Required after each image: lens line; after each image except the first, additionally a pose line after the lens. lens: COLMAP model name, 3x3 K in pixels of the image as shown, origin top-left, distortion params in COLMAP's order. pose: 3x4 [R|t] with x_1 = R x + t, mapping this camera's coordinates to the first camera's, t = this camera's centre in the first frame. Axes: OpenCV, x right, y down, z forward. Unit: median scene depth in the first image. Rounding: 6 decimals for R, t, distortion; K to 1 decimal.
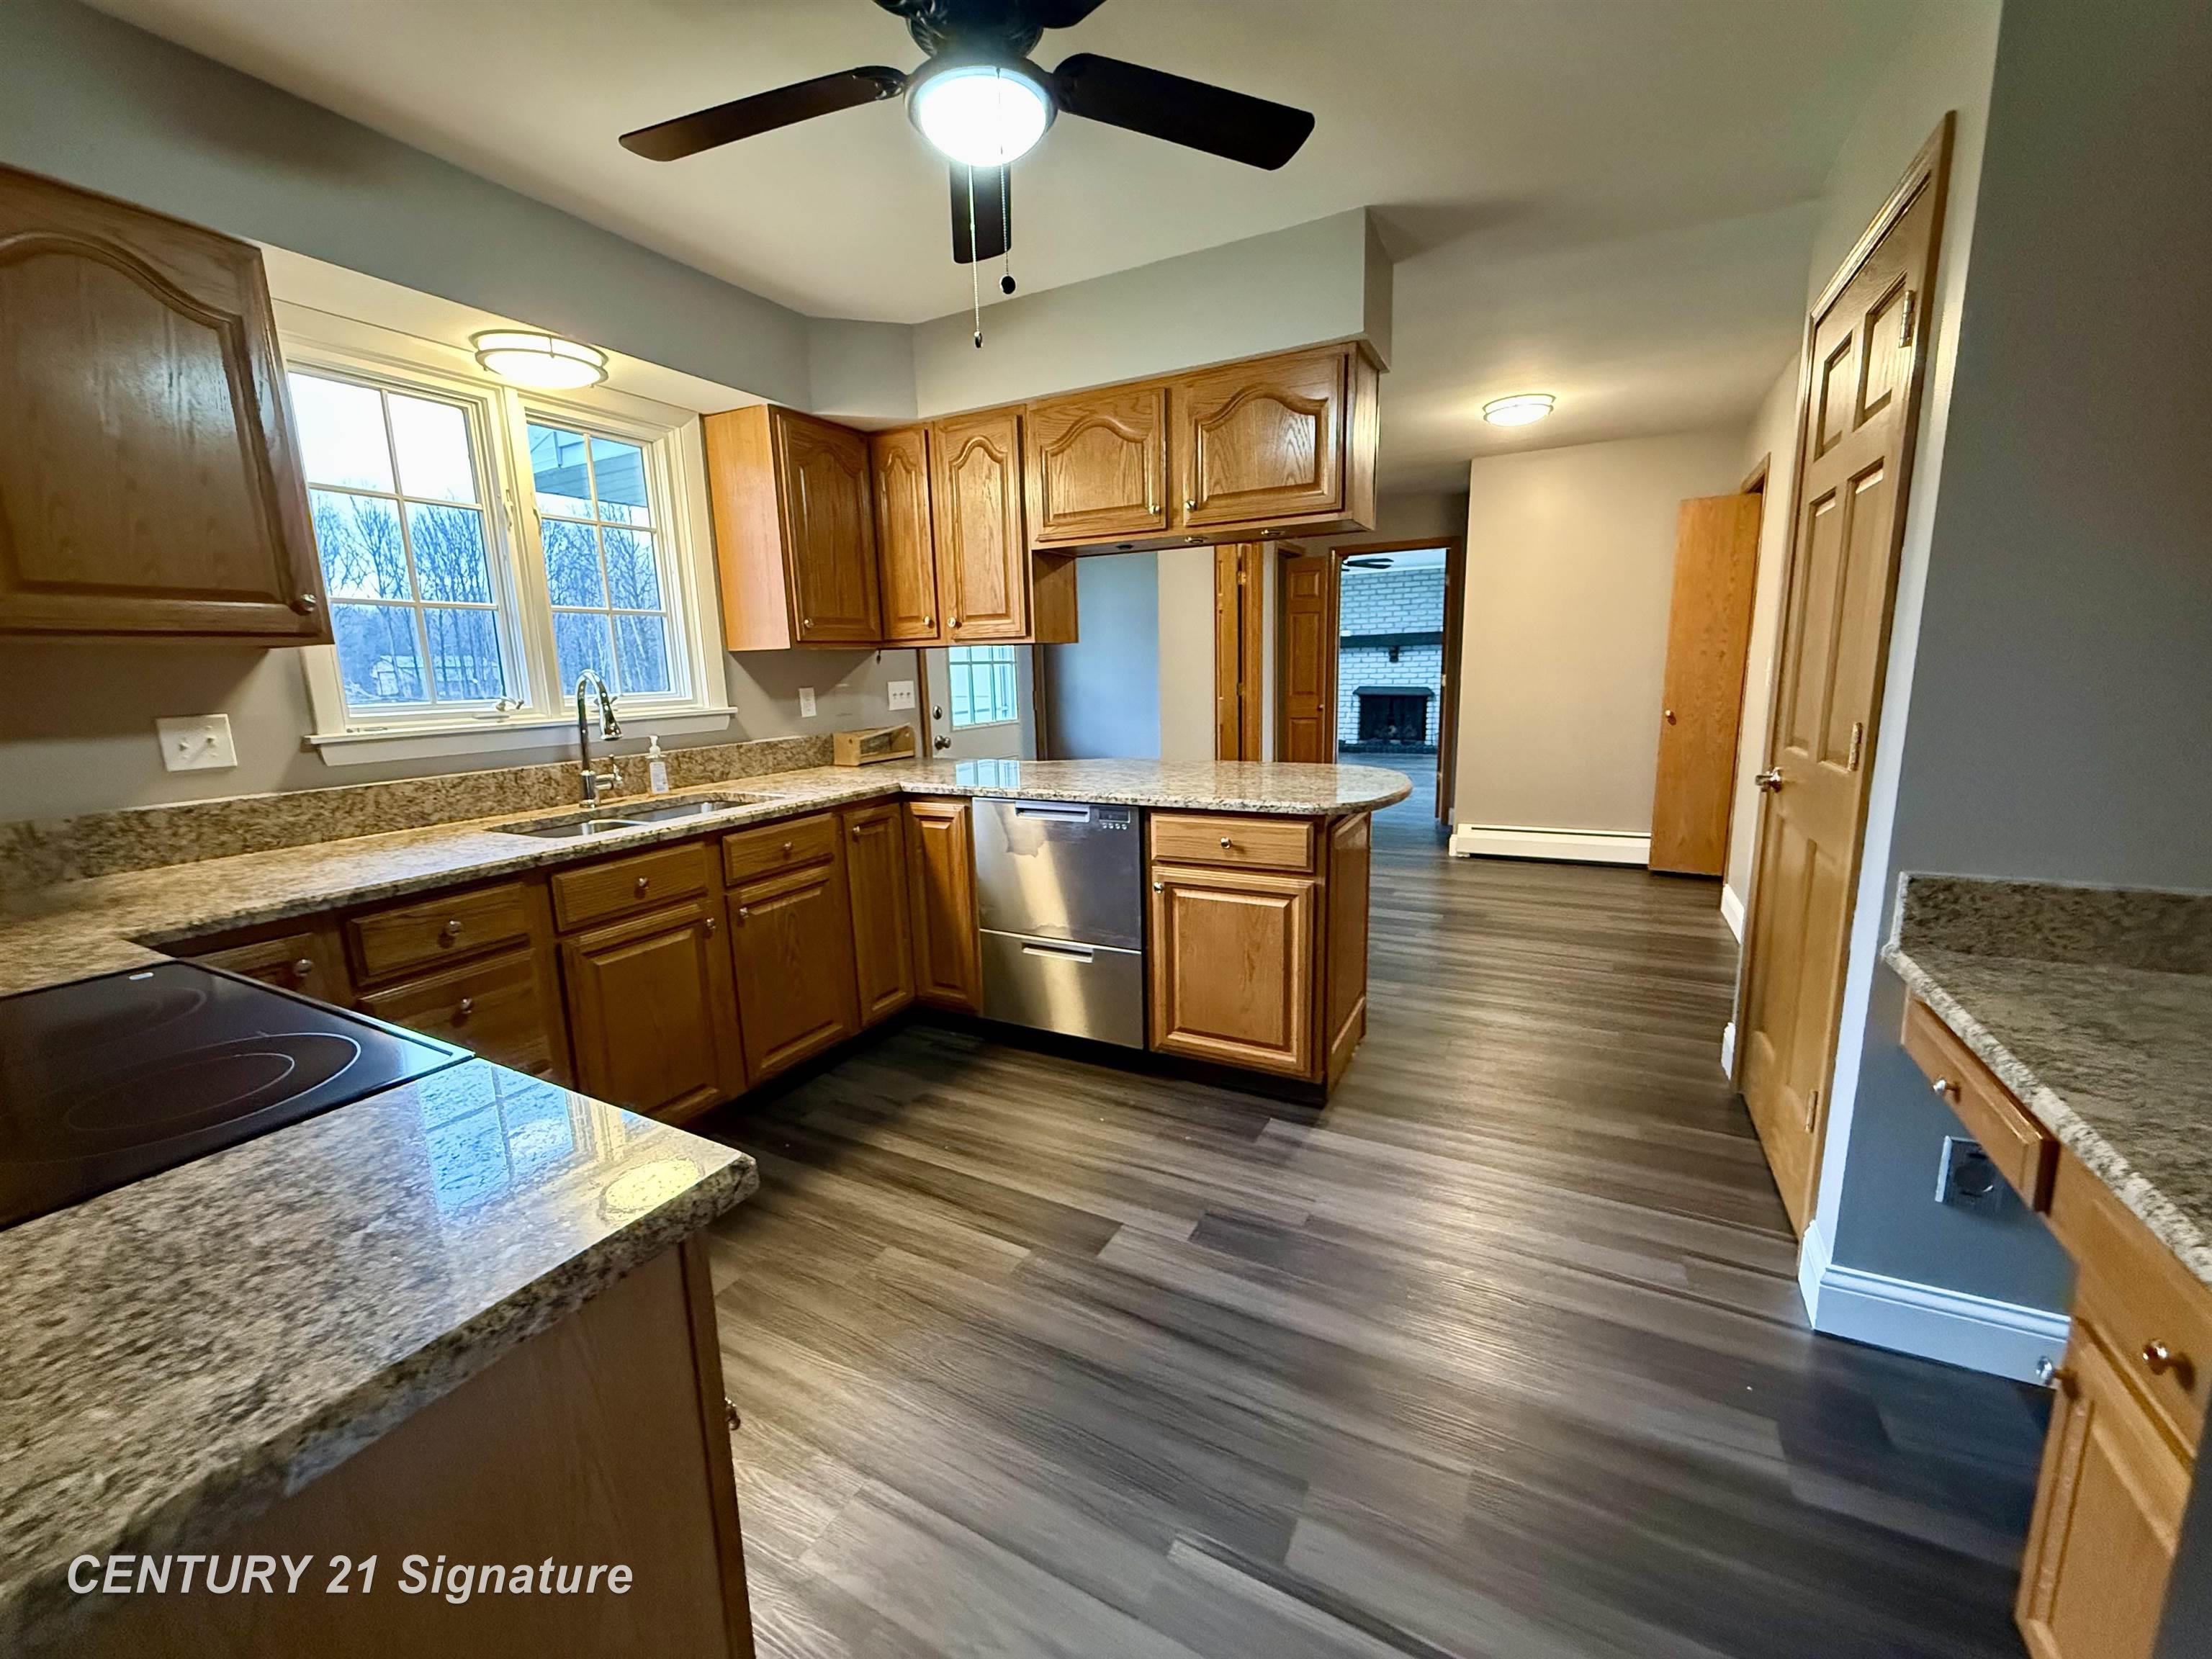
lens RADIAL K [[881.8, 0, 1106.0], [0, 881.8, 829.5], [0, 0, 1]] dist [-0.002141, -0.000019]
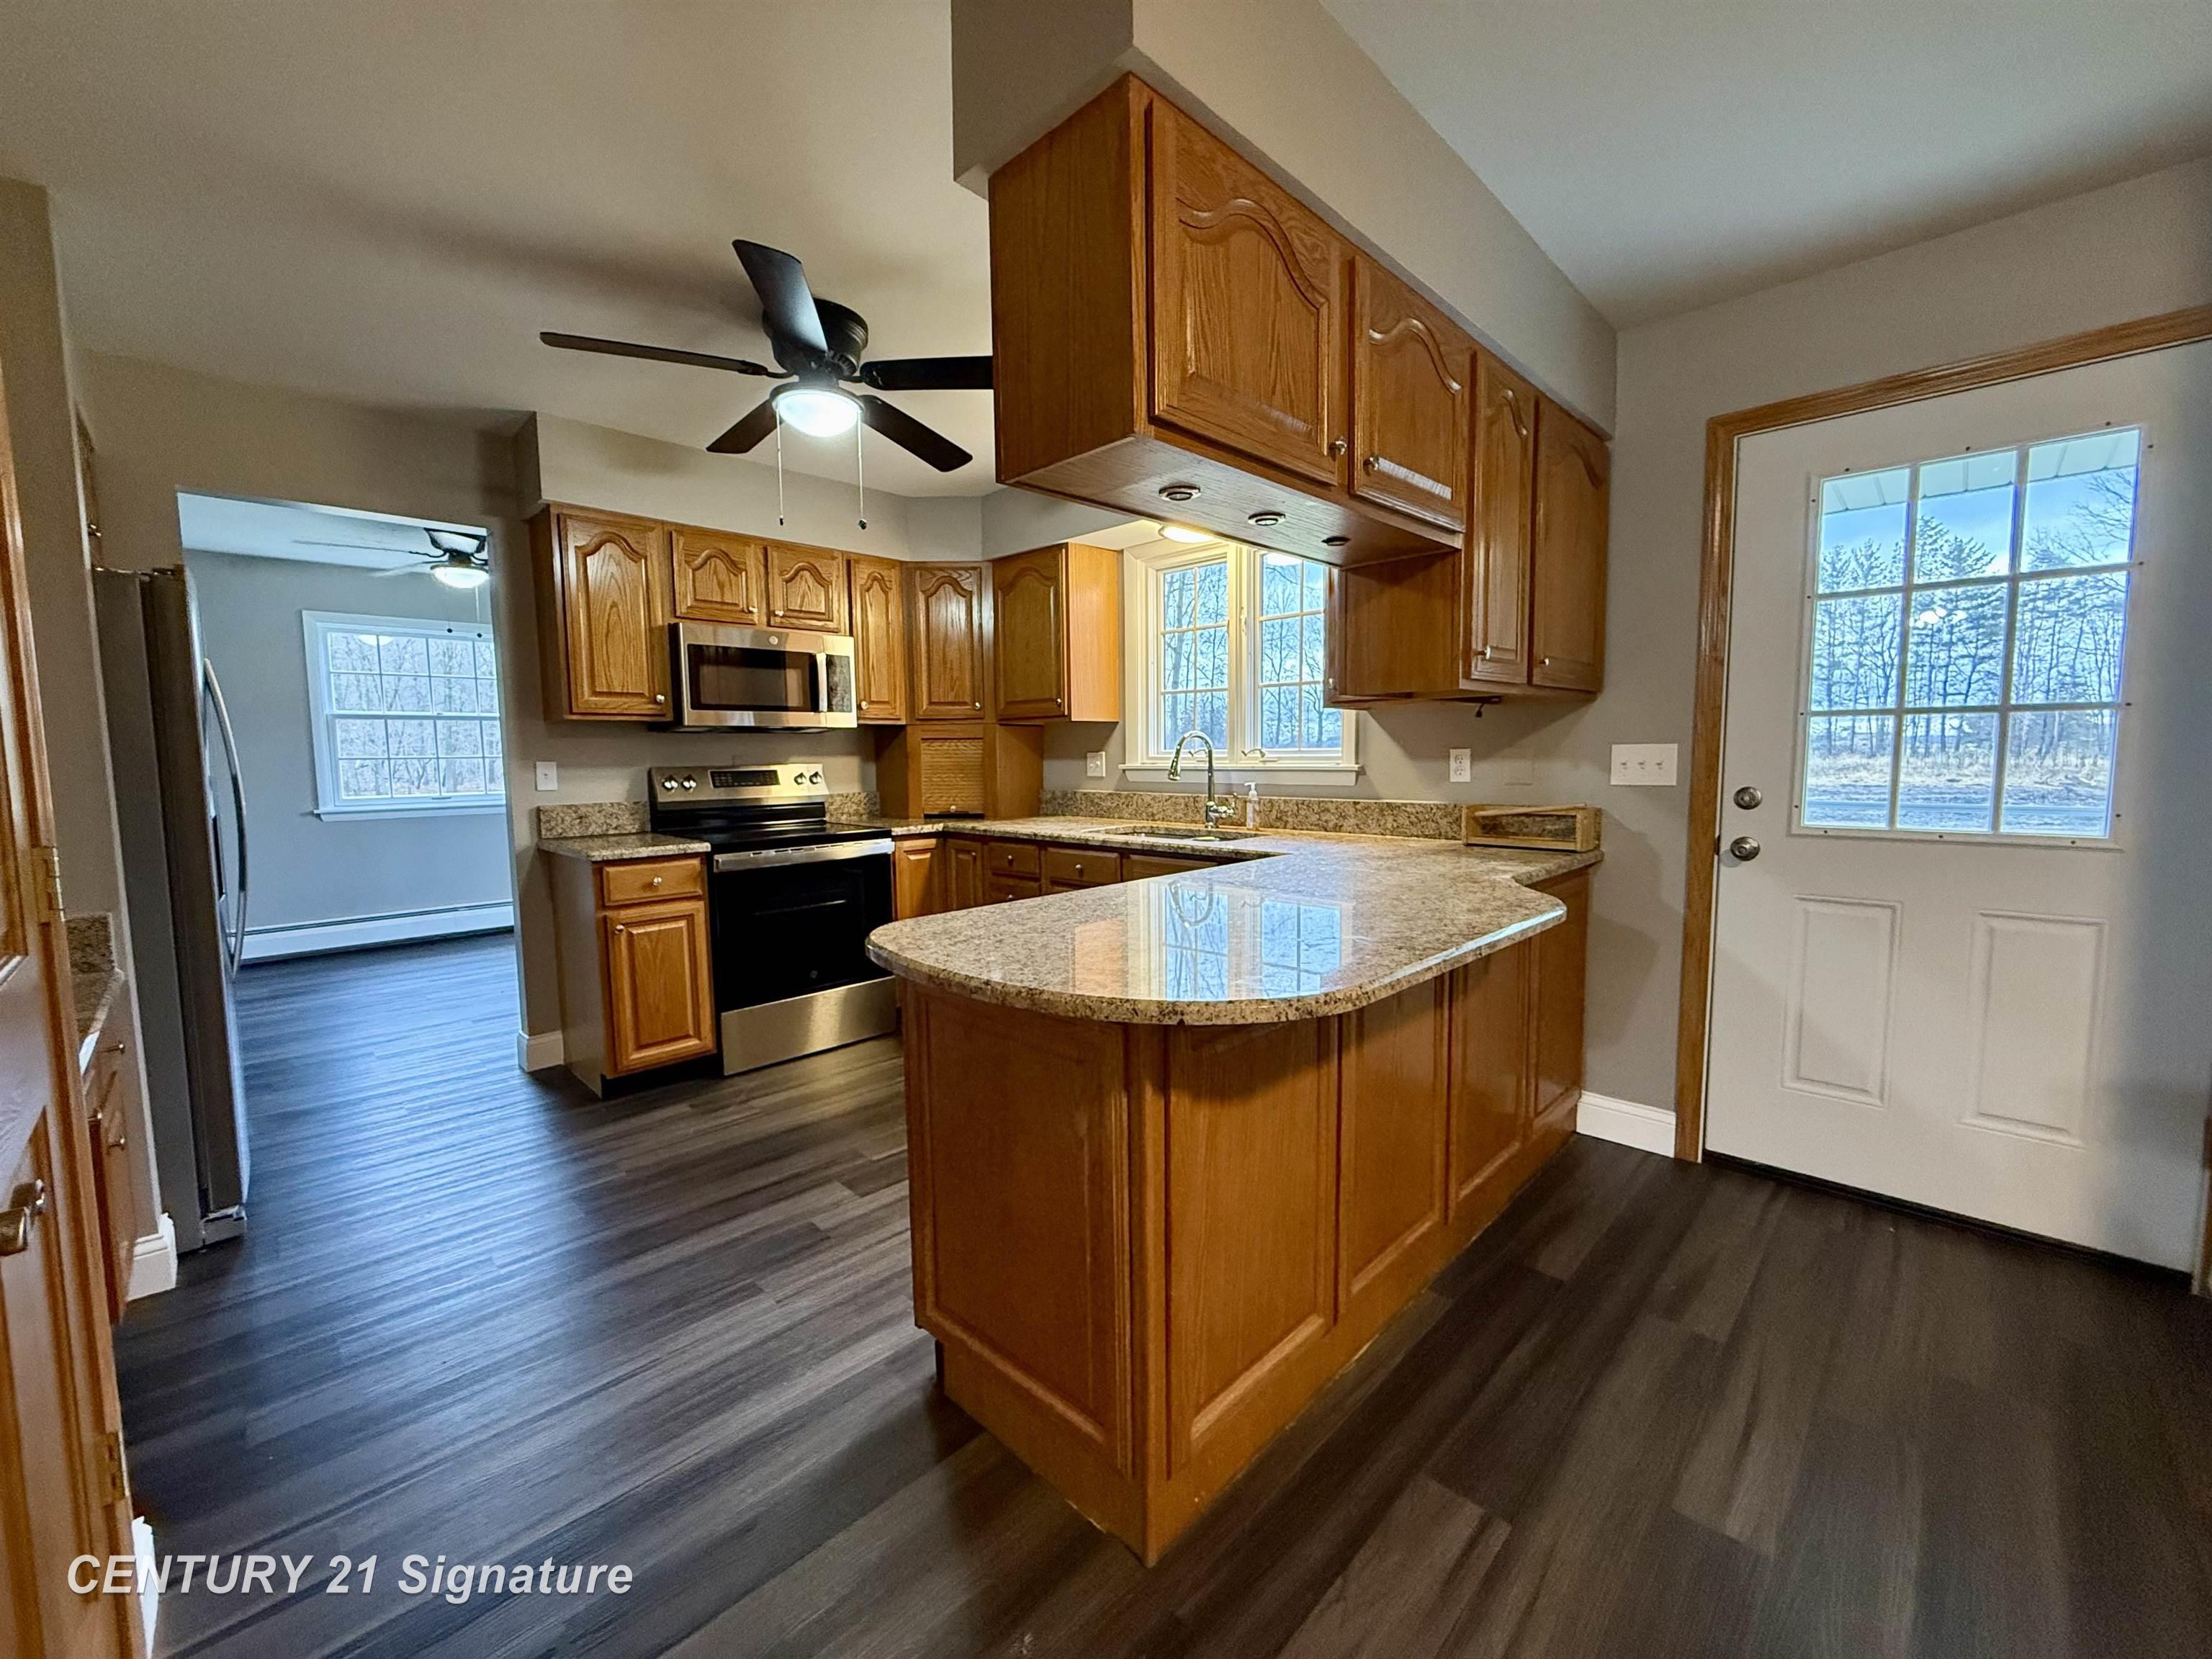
lens RADIAL K [[881.8, 0, 1106.0], [0, 881.8, 829.5], [0, 0, 1]] dist [-0.002141, -0.000019]
pose [[-0.292855, 0.121588, -0.948395, 0.801930], [-0.150888, 0.973577, 0.171409, -0.240966], [0.944176, 0.193299, -0.266771, 1.228584]]
